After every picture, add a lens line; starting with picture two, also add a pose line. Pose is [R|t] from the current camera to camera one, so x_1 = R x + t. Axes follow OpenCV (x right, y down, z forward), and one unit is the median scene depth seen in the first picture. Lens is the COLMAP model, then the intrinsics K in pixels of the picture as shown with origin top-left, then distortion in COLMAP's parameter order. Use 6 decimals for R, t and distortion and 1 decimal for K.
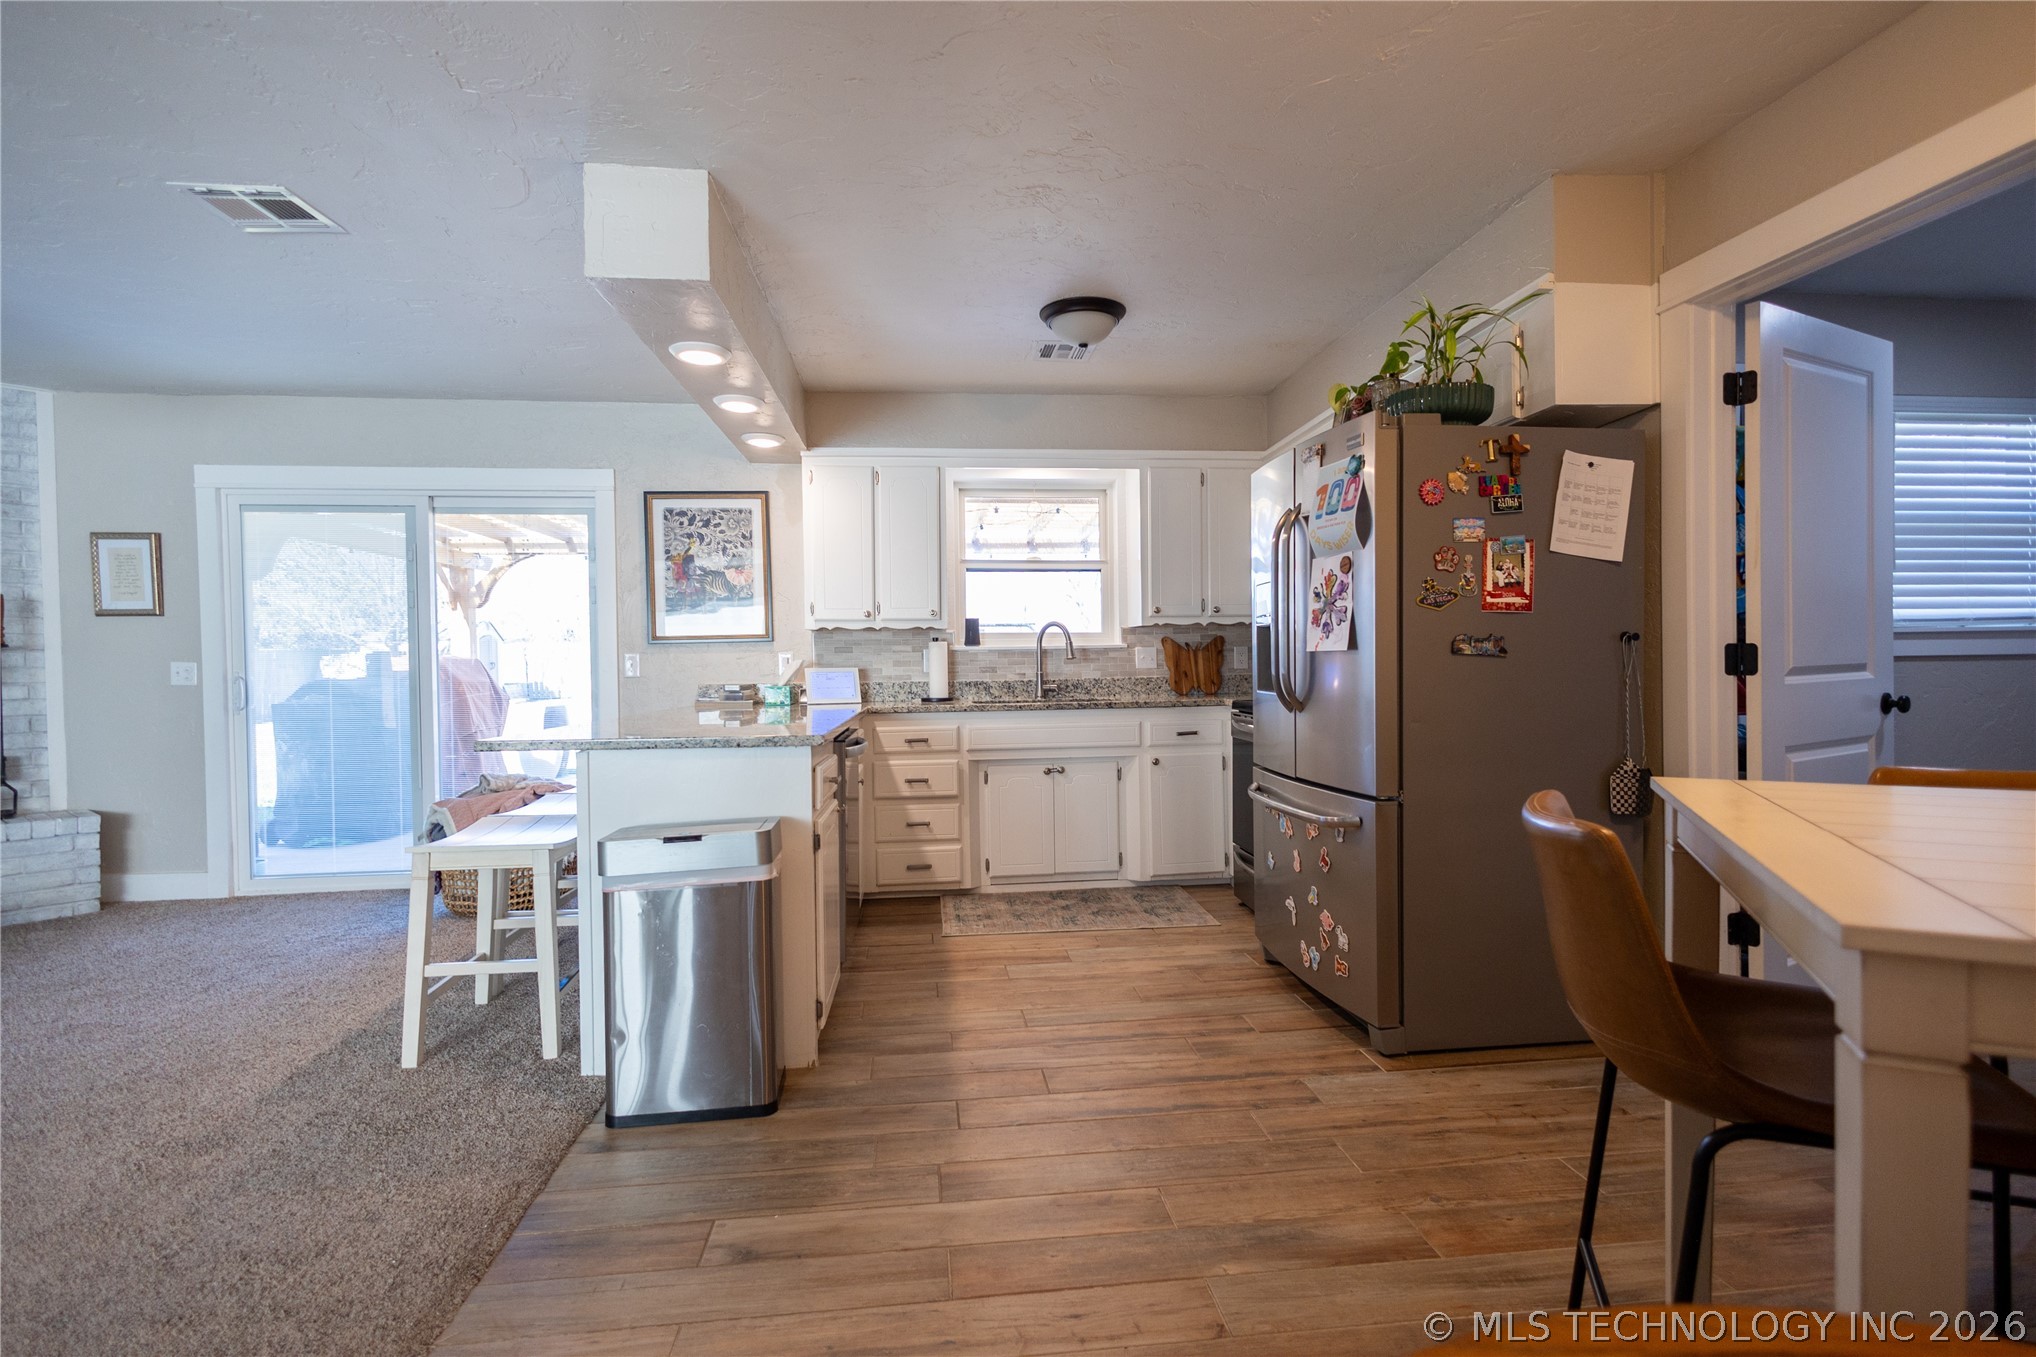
lens RADIAL K [[974.2, 0, 1018.0], [0, 974.2, 678.5], [0, 0, 1]] dist [0.000481, 0.000026]
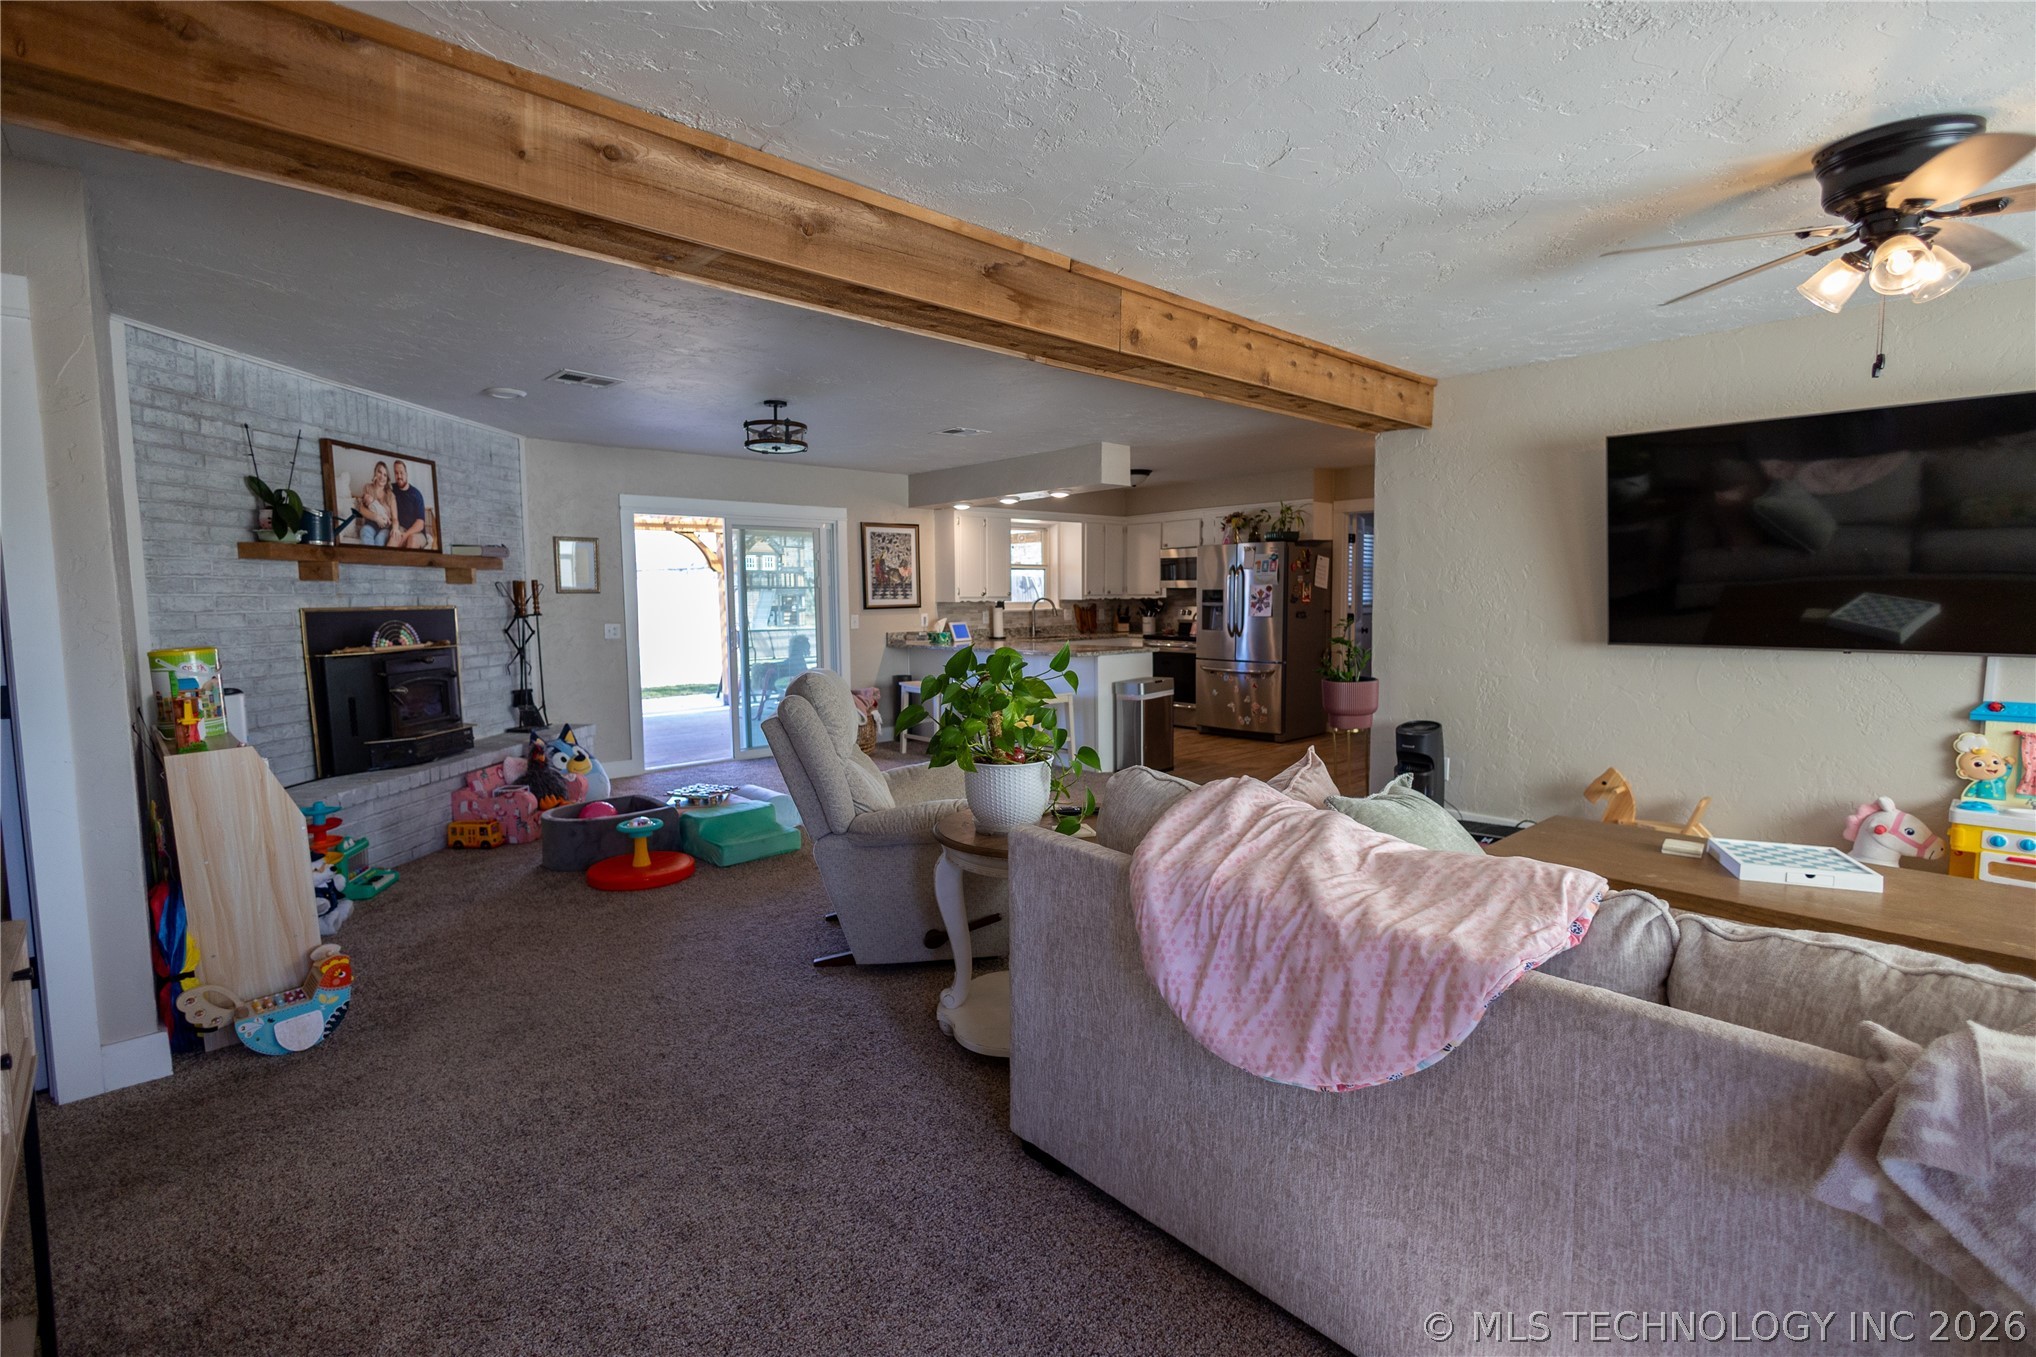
lens RADIAL K [[937.9, 0, 1021.9], [0, 937.9, 674.4], [0, 0, 1]] dist [0.016299, -0.006457]
pose [[0.806115, -0.045133, 0.590035, -1.190656], [0.010499, 0.998021, 0.061995, -0.021684], [-0.591665, -0.043780, 0.804994, -0.546945]]
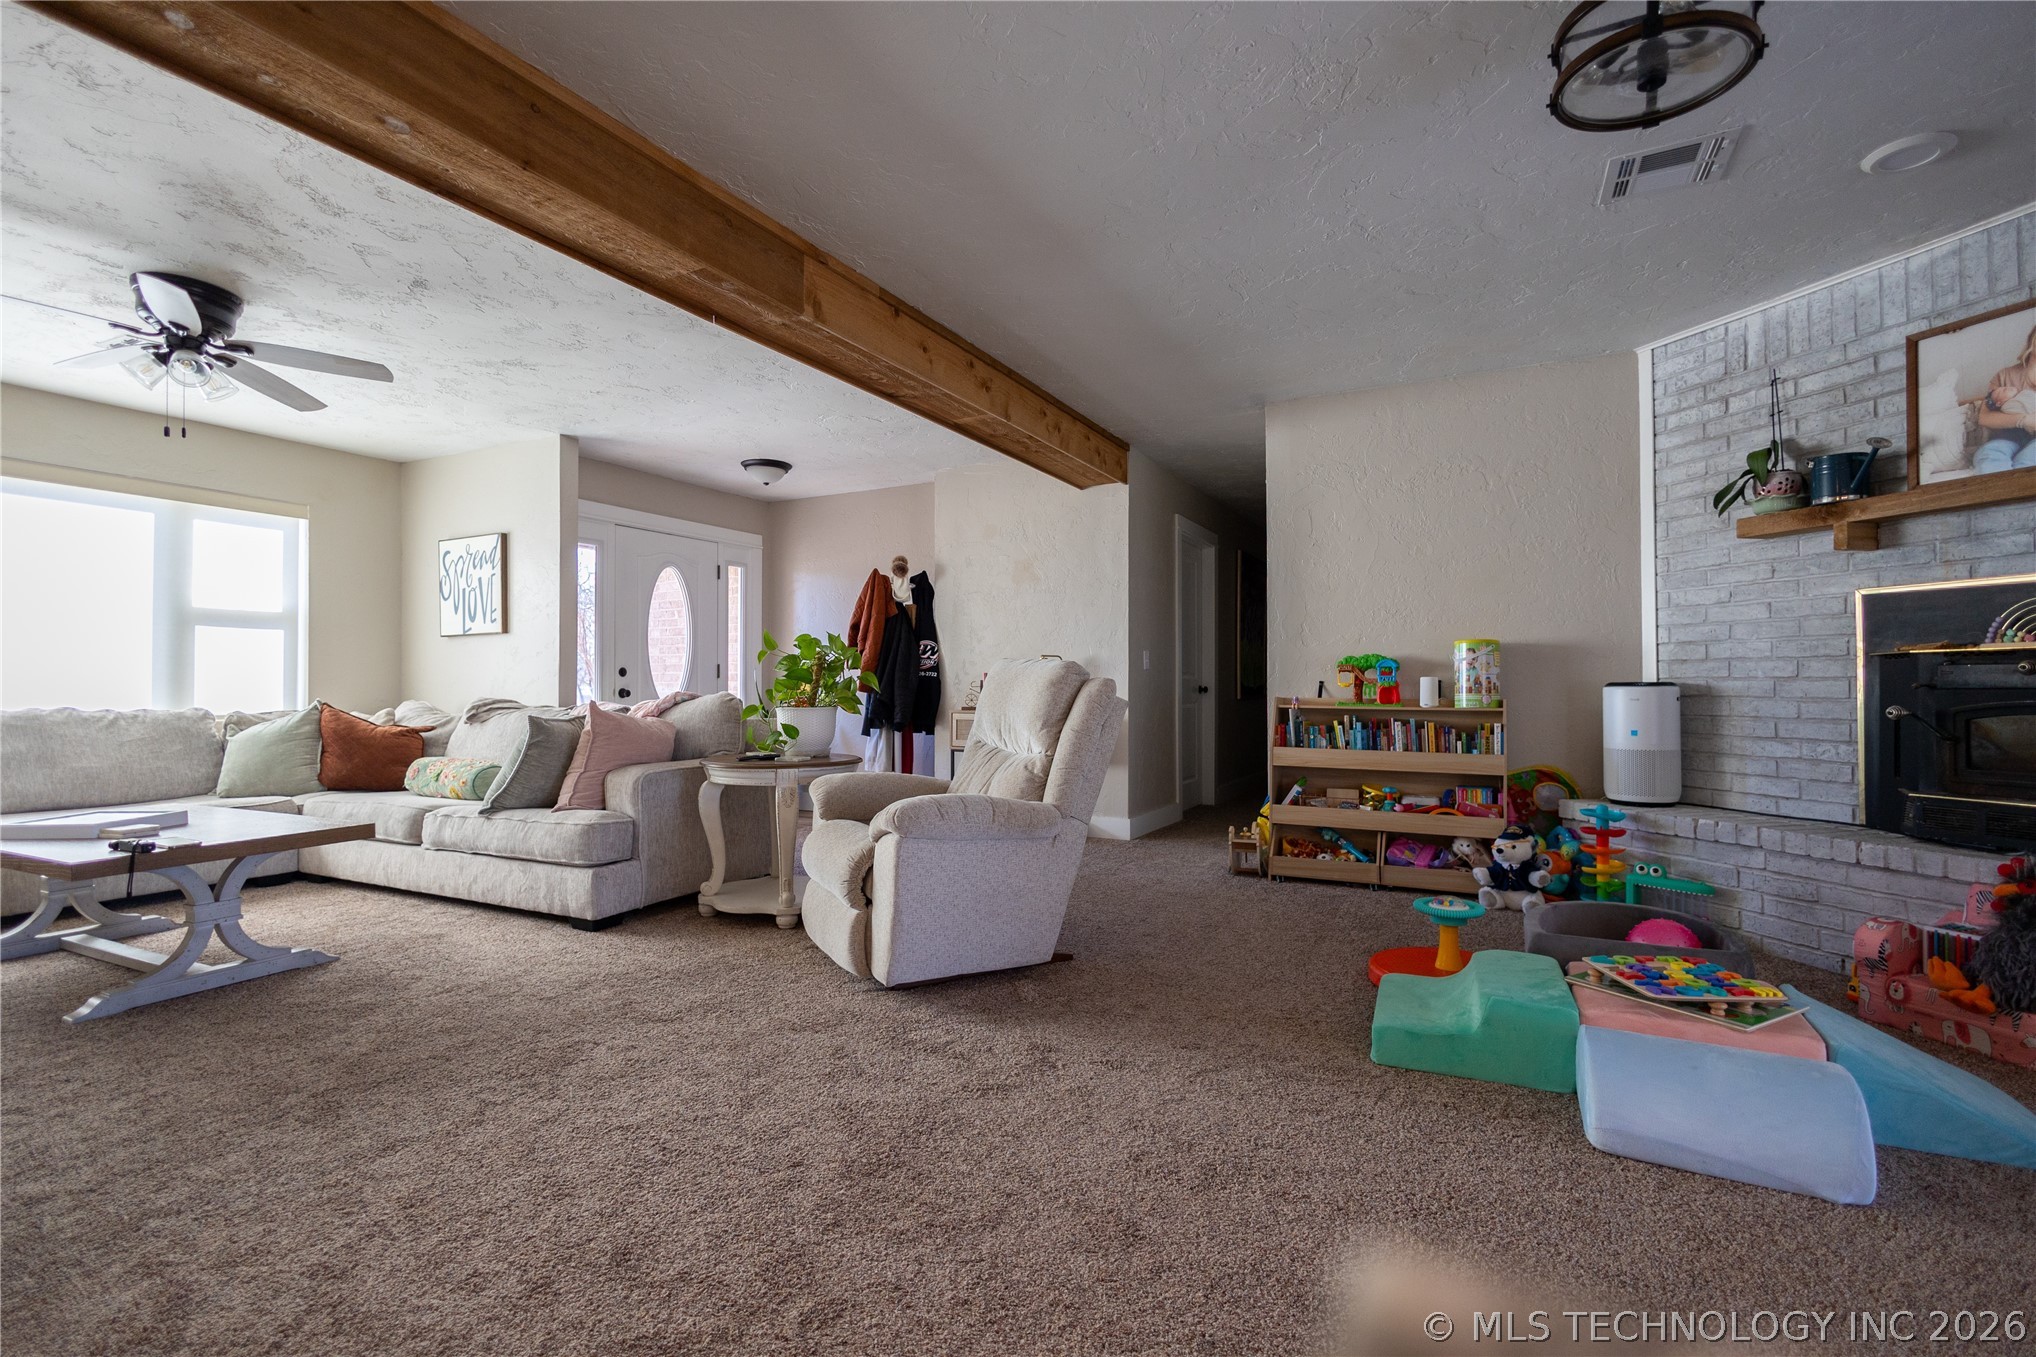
lens RADIAL K [[937.9, 0, 1021.9], [0, 937.9, 674.4], [0, 0, 1]] dist [0.016299, -0.006457]
pose [[-0.556533, 0.002277, -0.830823, -0.277975], [-0.006192, 0.999957, 0.006888, 0.025586], [0.830803, 0.008978, -0.556495, 0.531797]]
